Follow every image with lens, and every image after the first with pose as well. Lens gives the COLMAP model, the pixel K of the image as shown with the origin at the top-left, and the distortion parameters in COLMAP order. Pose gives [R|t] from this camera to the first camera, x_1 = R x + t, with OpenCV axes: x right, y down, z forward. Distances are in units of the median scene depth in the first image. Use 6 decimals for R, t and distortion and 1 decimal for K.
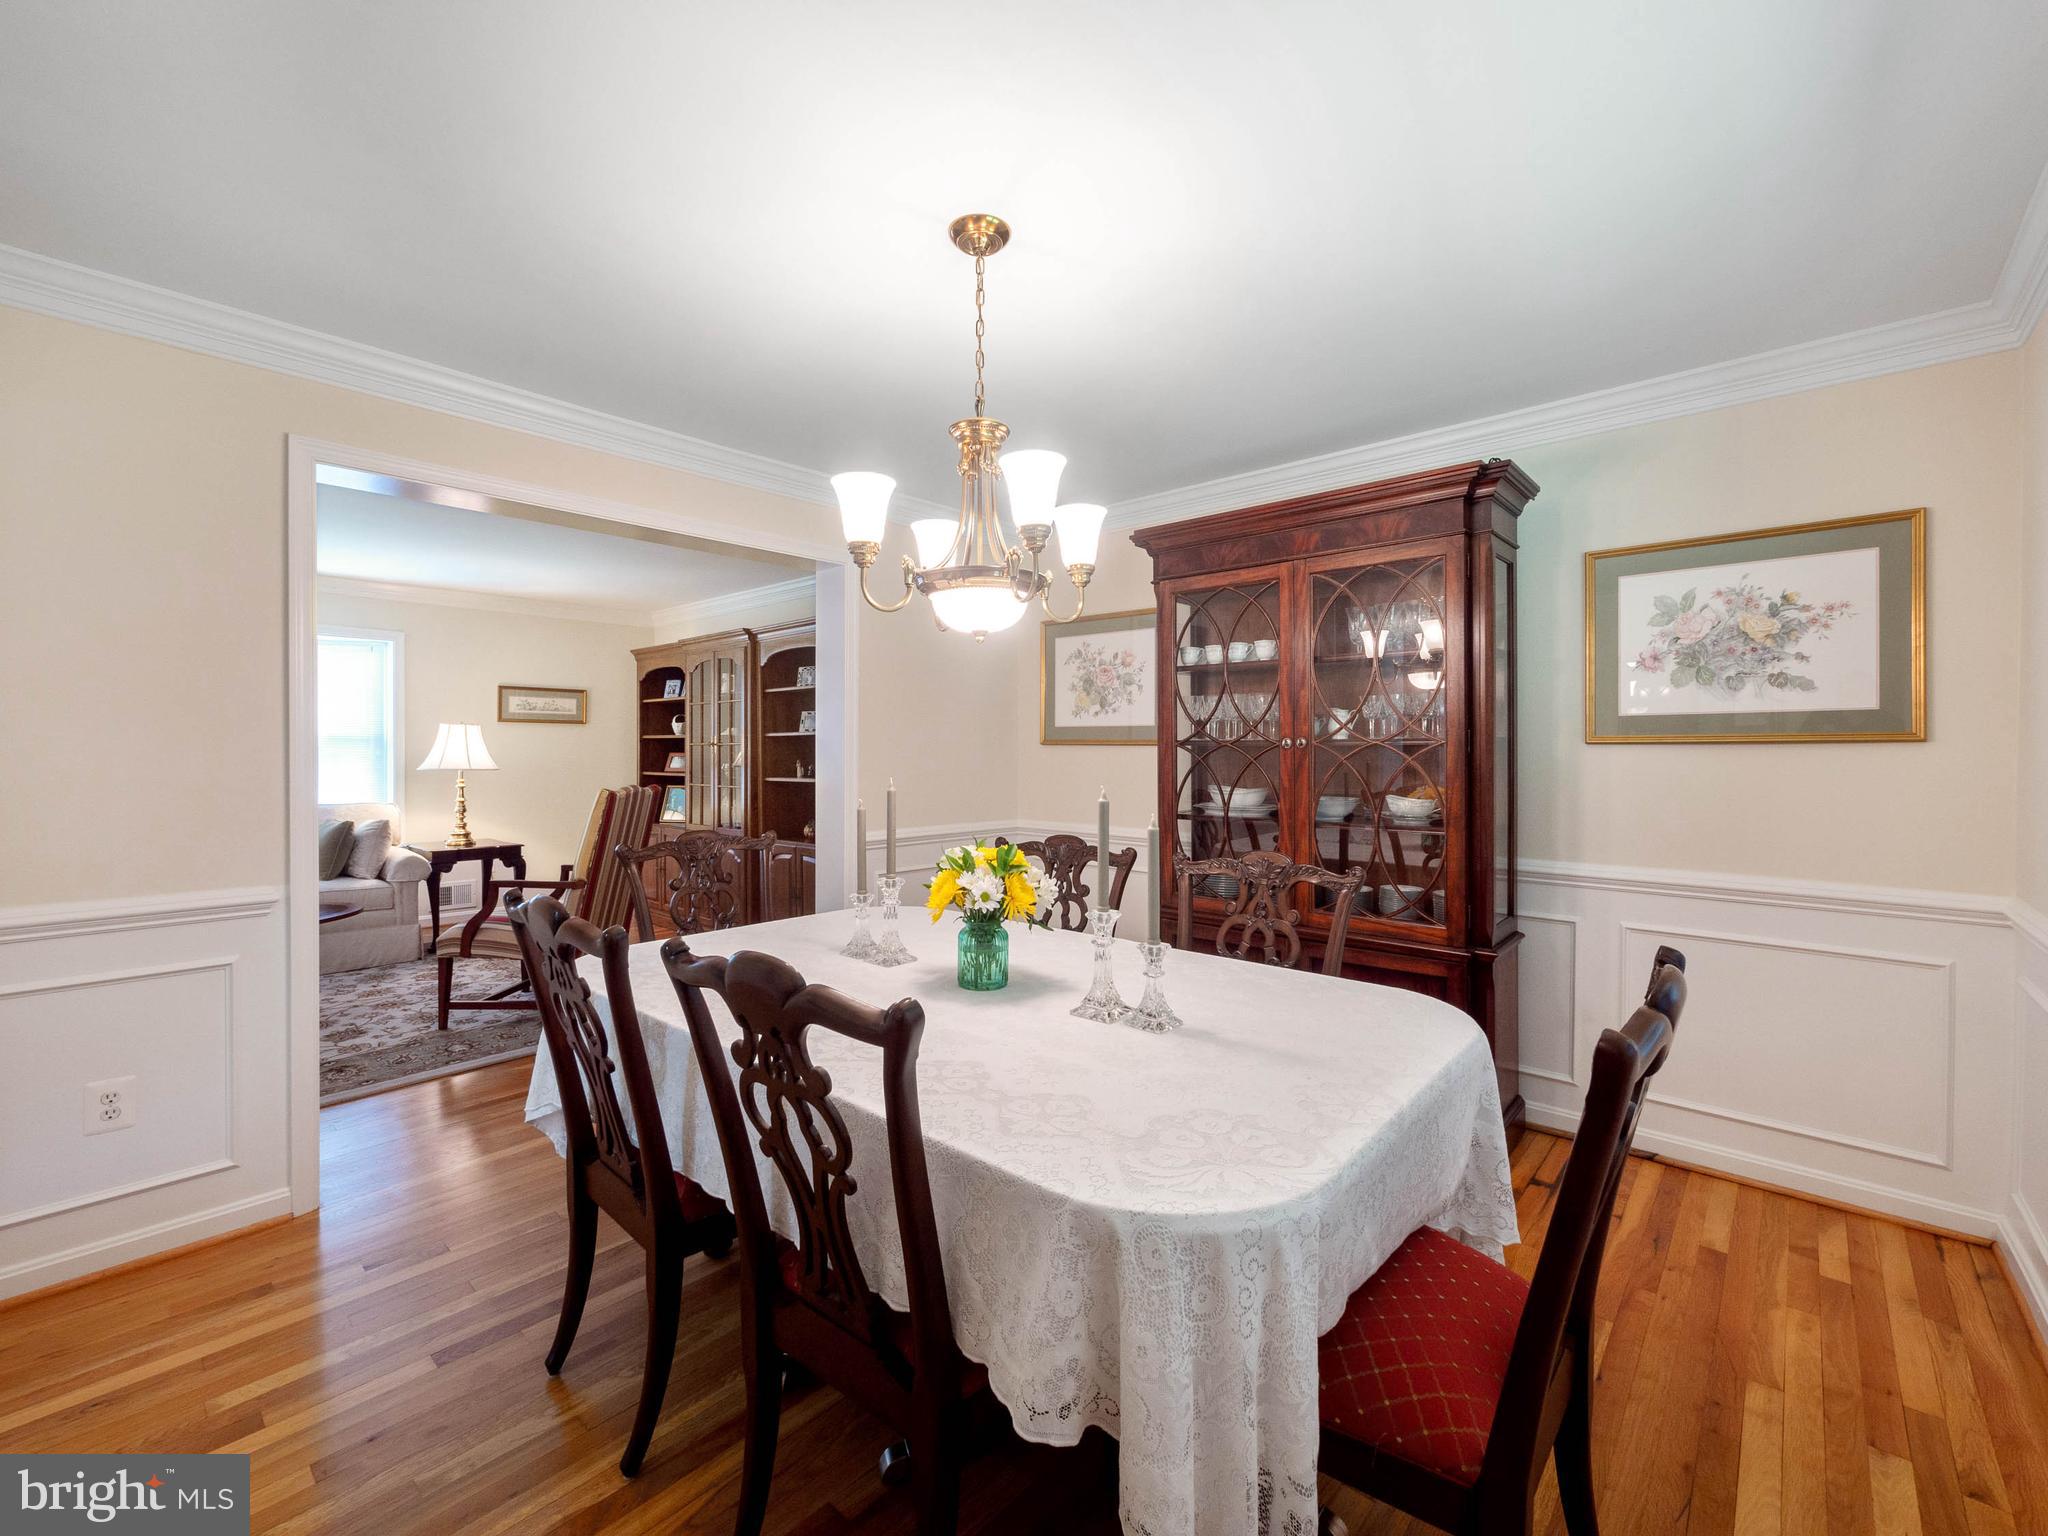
lens RADIAL K [[868.1, 0, 1020.8], [0, 868.1, 758.8], [0, 0, 1]] dist [-0.000144, -0.000815]
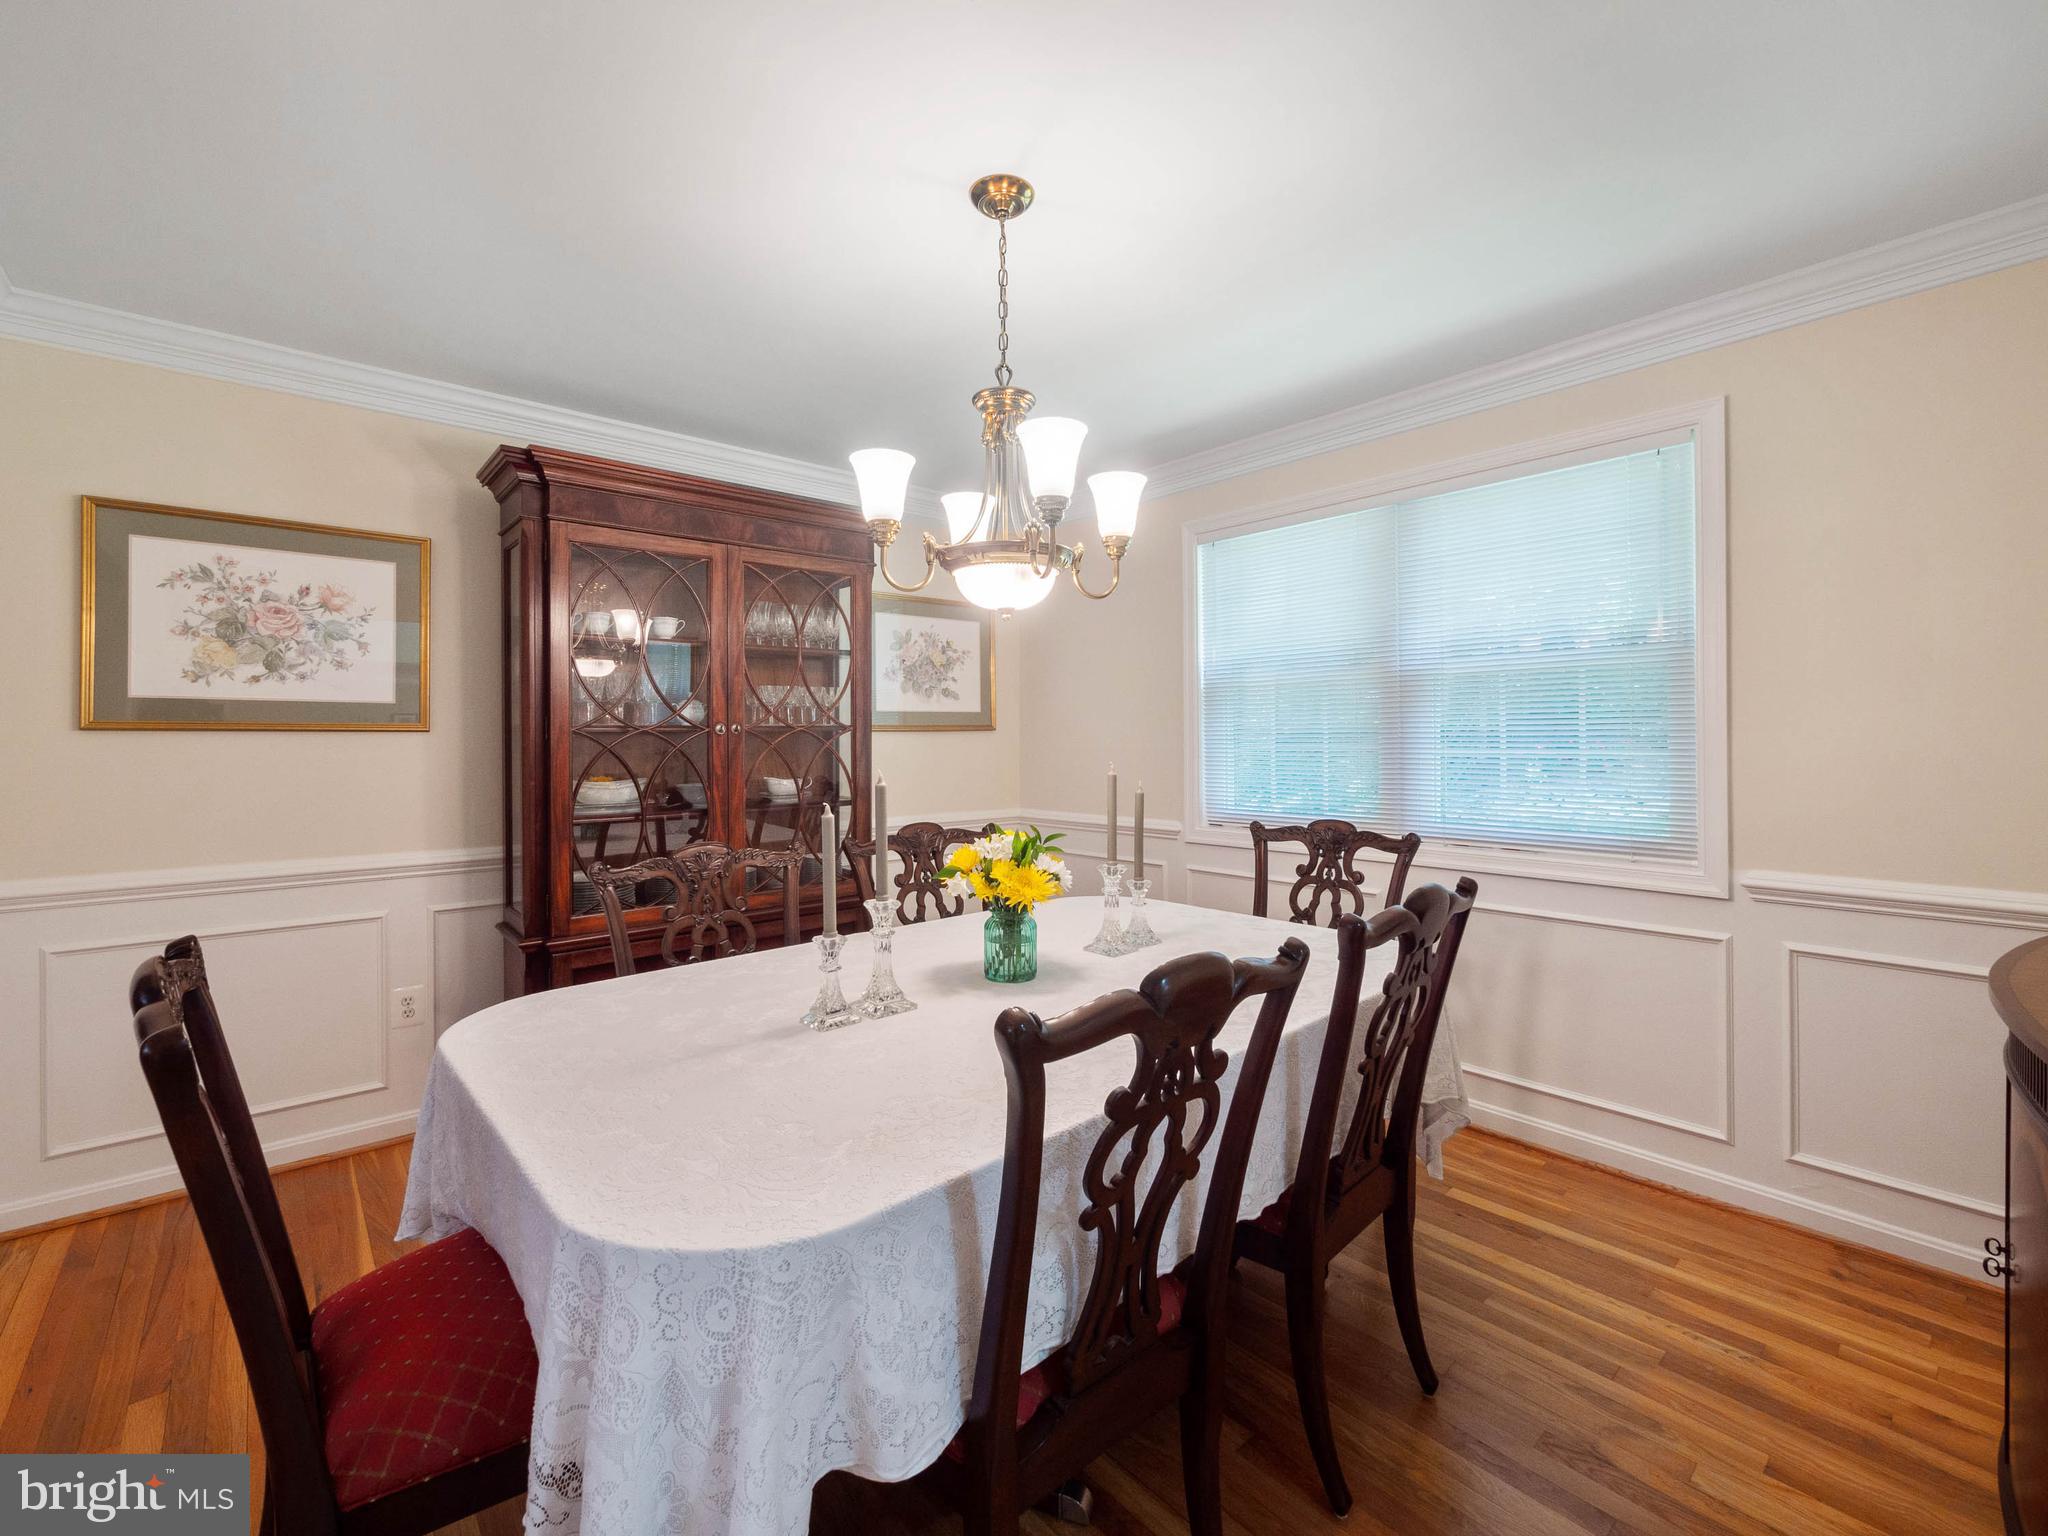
lens RADIAL K [[868.1, 0, 1026.3], [0, 868.1, 744.8], [0, 0, 1]] dist [-0.000144, -0.000815]
pose [[0.133471, -0.011372, 0.990988, -0.728325], [0.015393, 0.999837, 0.009401, -0.005094], [-0.990933, 0.013999, 0.133624, 0.623565]]
